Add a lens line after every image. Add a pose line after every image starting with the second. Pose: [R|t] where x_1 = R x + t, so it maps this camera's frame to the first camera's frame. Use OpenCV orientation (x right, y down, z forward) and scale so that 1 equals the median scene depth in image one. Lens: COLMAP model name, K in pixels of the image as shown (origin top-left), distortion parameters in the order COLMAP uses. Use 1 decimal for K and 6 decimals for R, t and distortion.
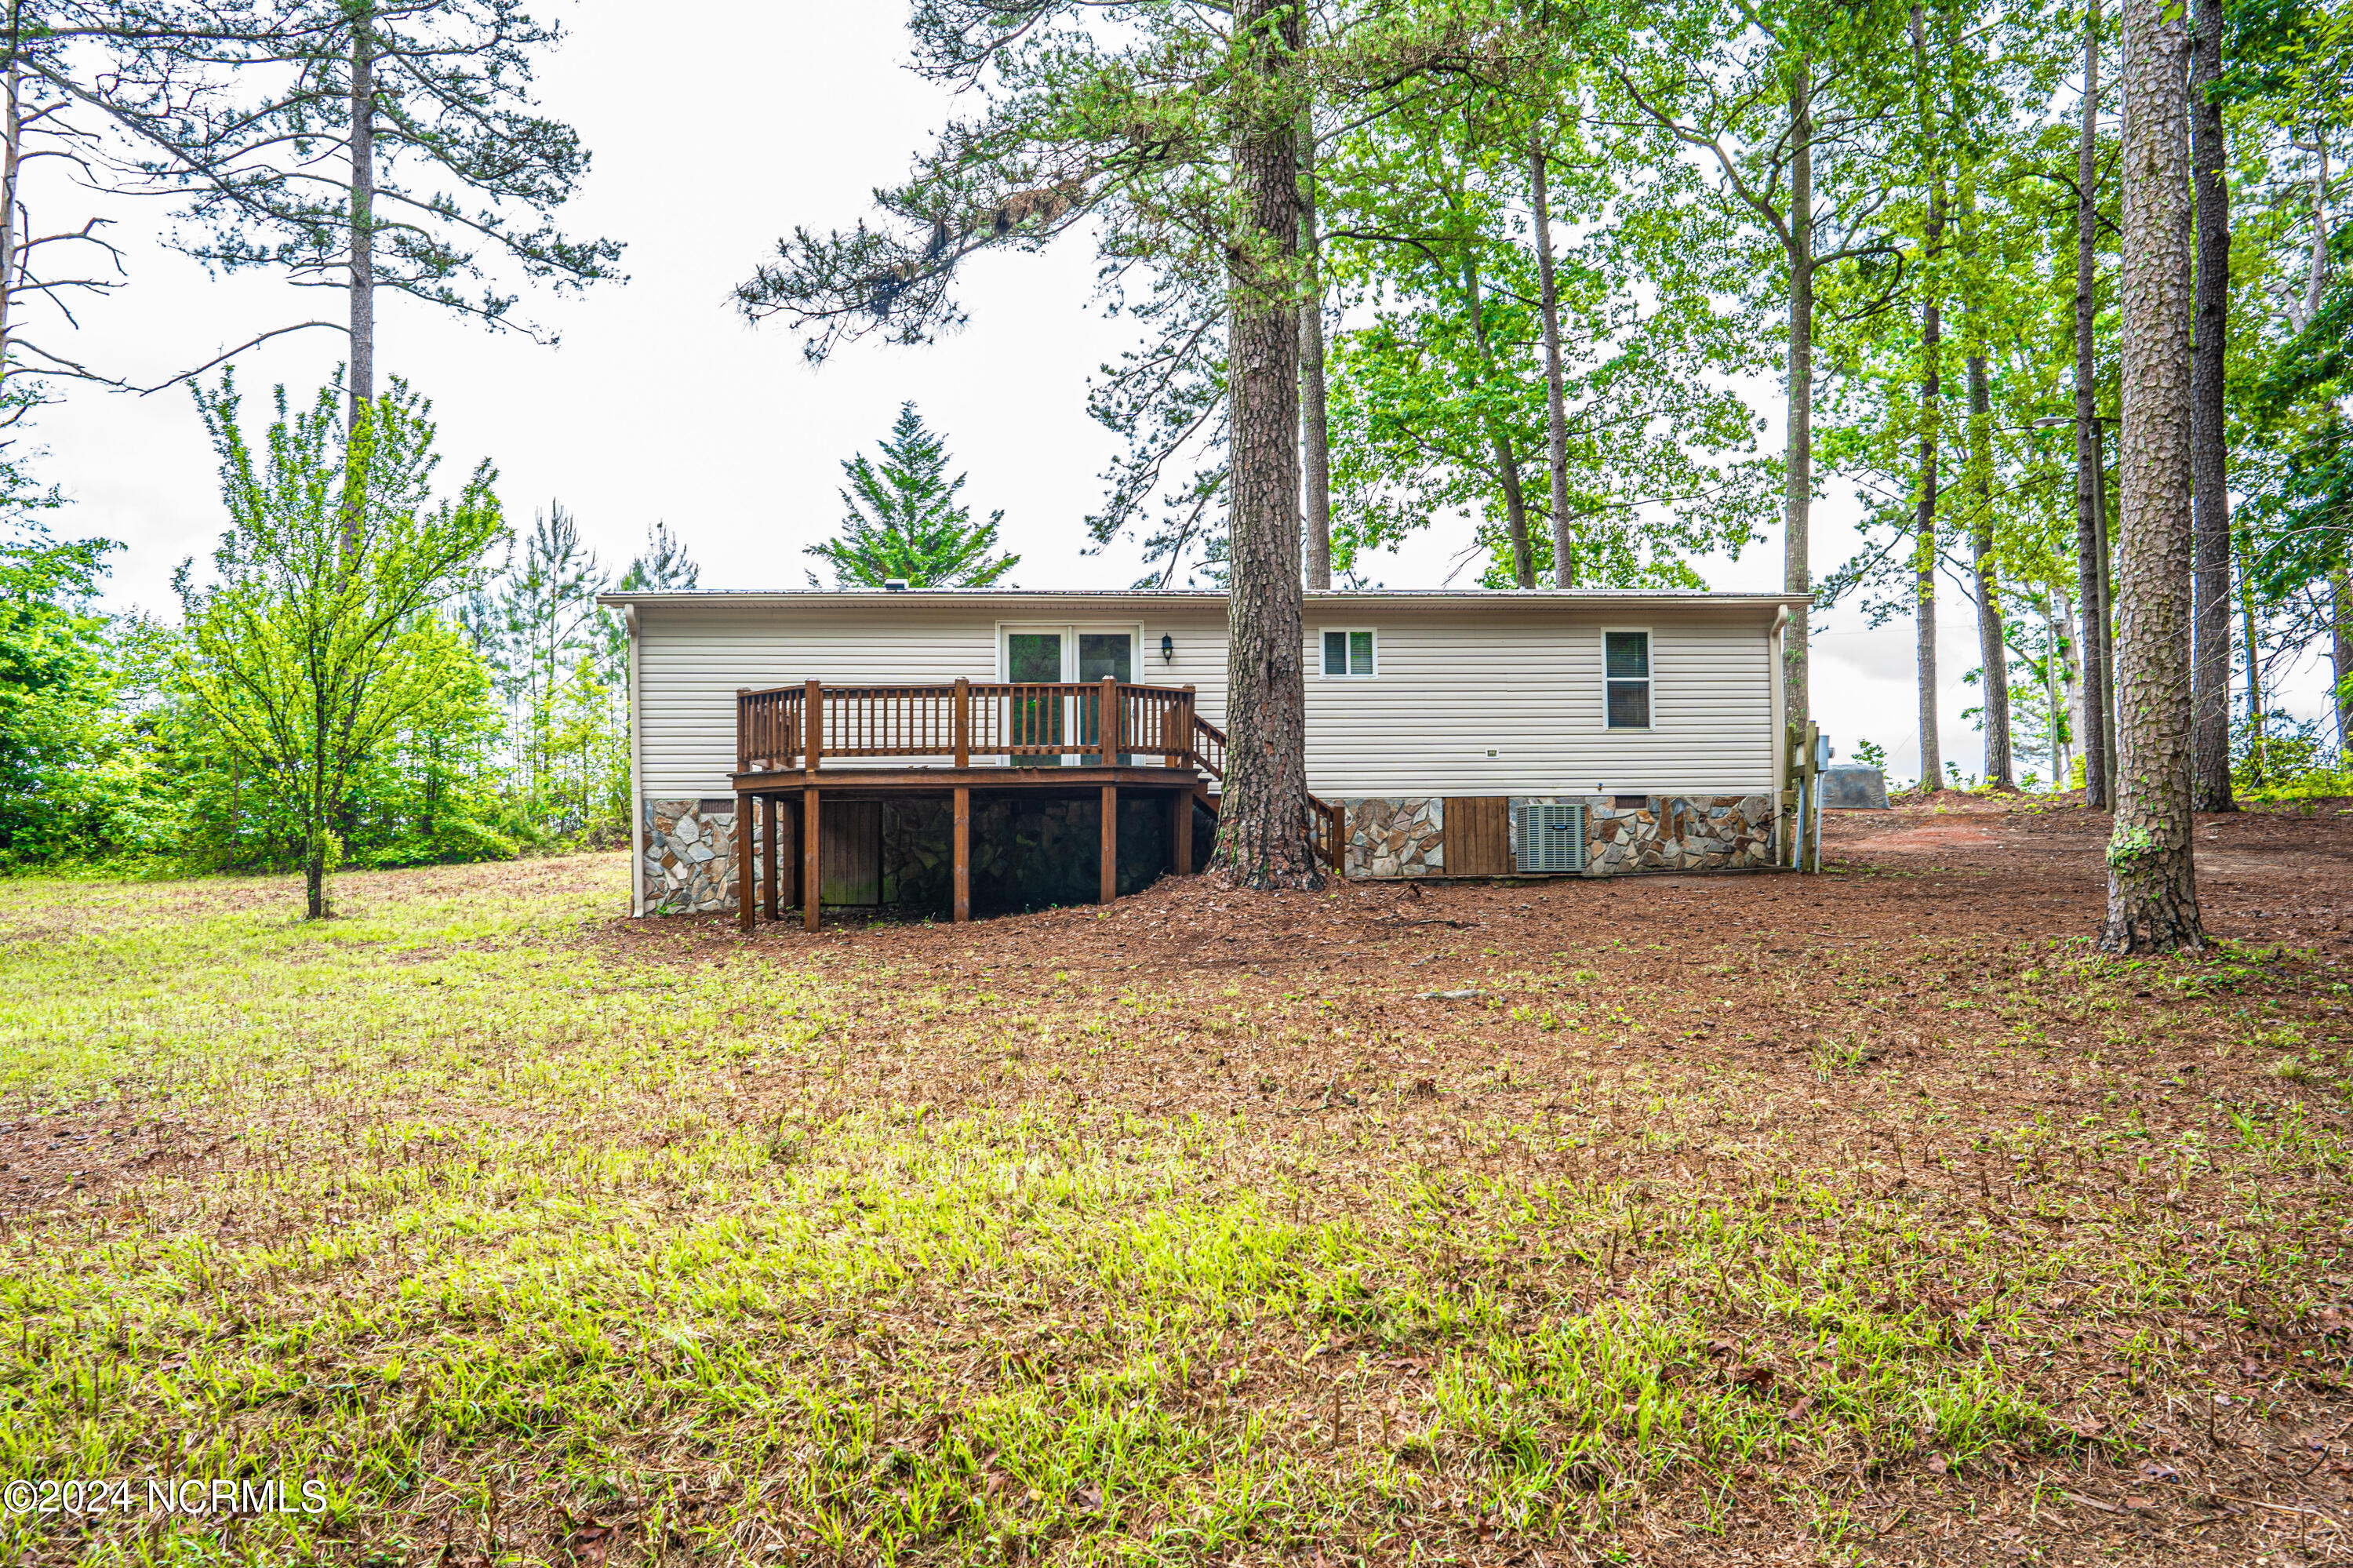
lens RADIAL K [[1628.7, 0, 1176.5], [0, 1628.7, 784.0], [0, 0, 1]] dist [0.040854, 0.001340]
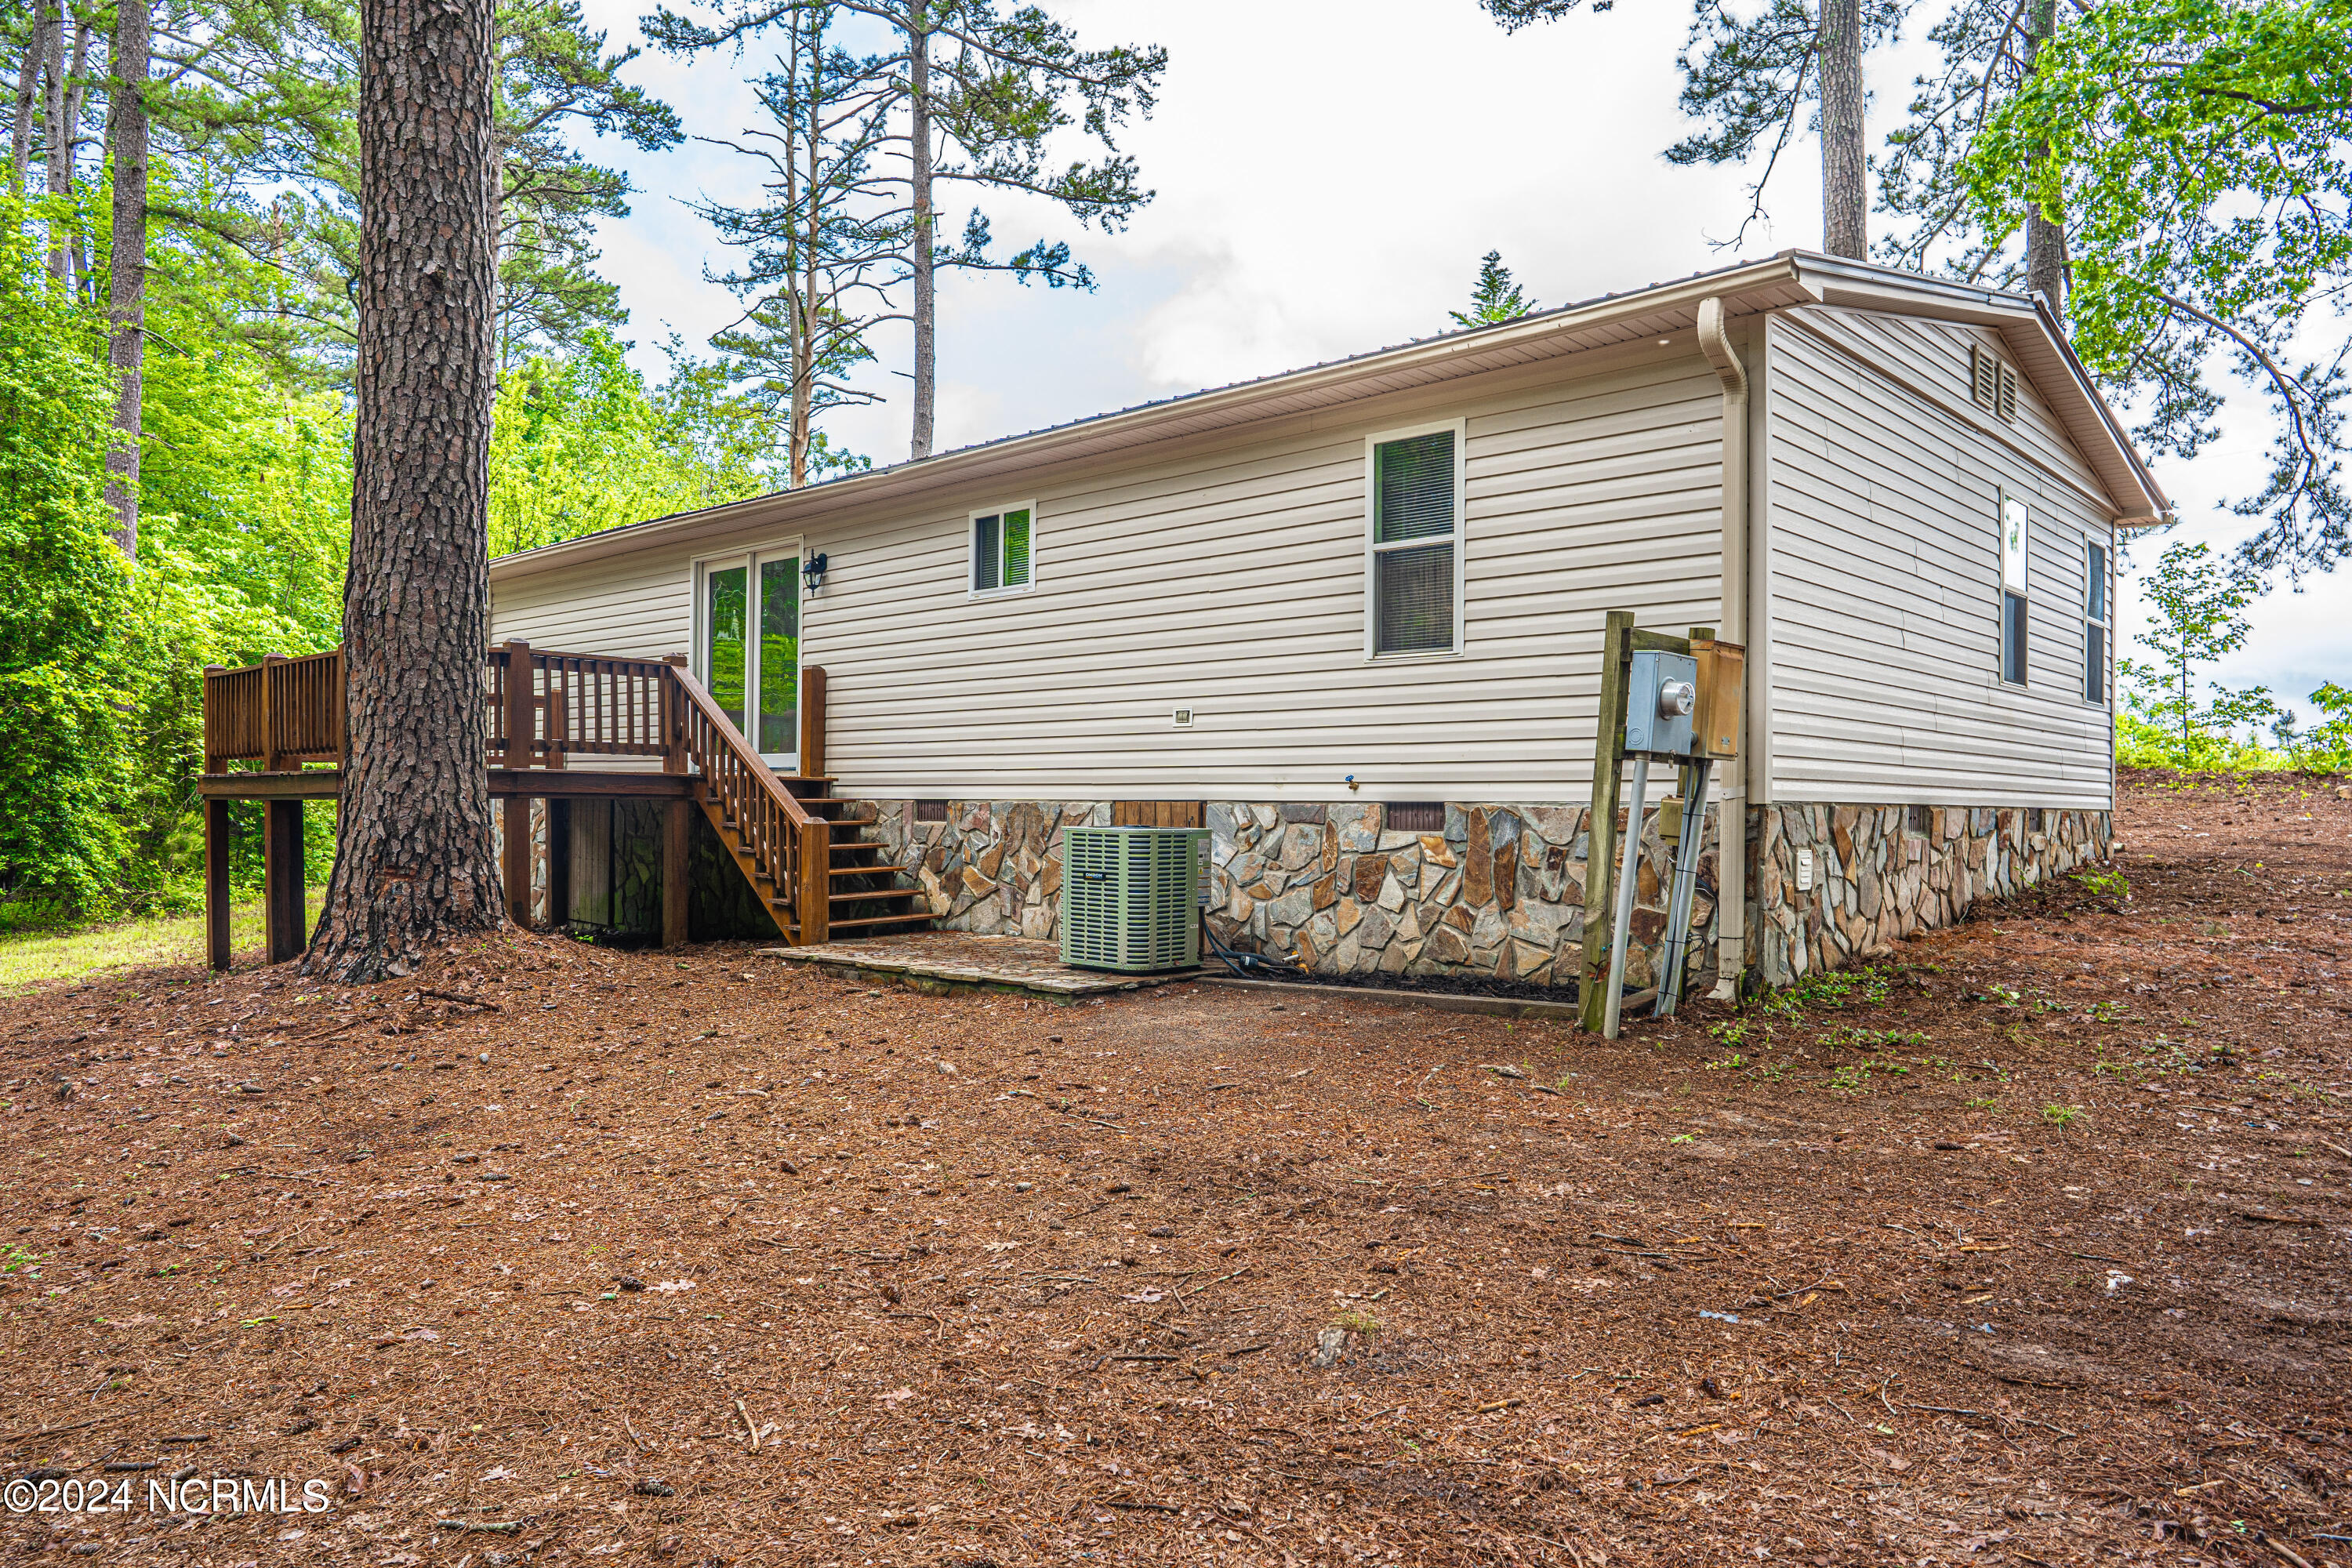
lens RADIAL K [[1619.0, 0, 1176.0], [0, 1619.0, 784.0], [0, 0, 1]] dist [-0.007611, -0.001171]
pose [[0.717996, -0.007738, -0.696004, 0.539094], [0.040799, 0.998687, 0.030985, -0.014543], [0.694851, -0.050644, 0.717369, 0.635334]]
